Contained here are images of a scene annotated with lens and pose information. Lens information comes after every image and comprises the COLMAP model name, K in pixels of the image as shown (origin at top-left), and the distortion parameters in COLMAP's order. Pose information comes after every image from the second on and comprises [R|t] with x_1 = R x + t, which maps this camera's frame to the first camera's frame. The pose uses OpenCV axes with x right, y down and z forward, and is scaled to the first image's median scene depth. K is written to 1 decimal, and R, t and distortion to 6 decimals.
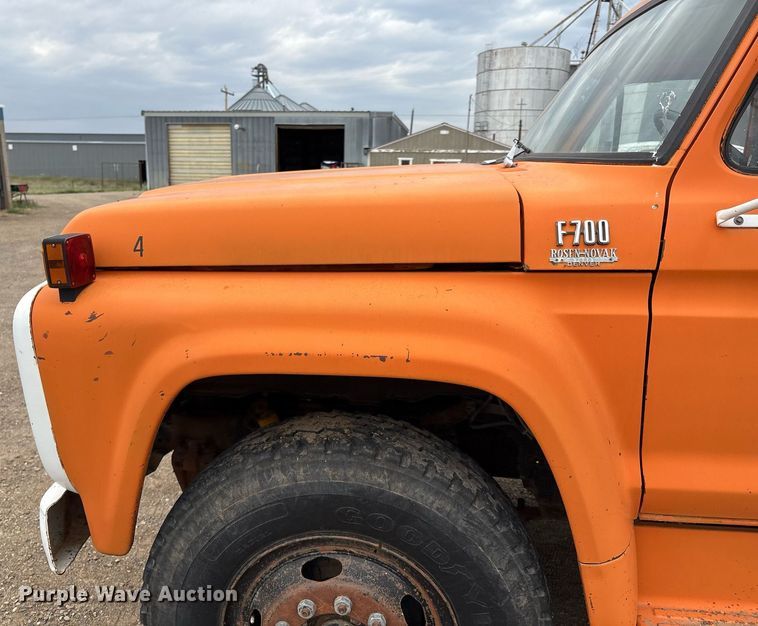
lens RADIAL K [[679.6, 0, 388.8], [0, 679.6, 329.4], [0, 0, 1]] dist [0.045116, -0.052146]
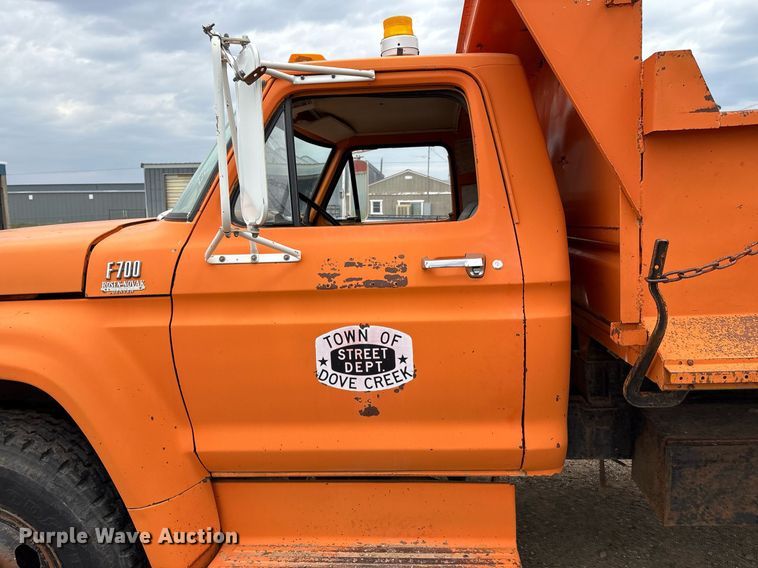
lens RADIAL K [[595.6, 0, 382.6], [0, 595.6, 287.2], [0, 0, 1]] dist [0.039556, -0.041477]
pose [[0.997581, -0.032892, 0.061247, 0.706808], [0.038898, 0.994267, -0.099598, 0.038342], [-0.057620, 0.101740, 0.993141, -0.261687]]
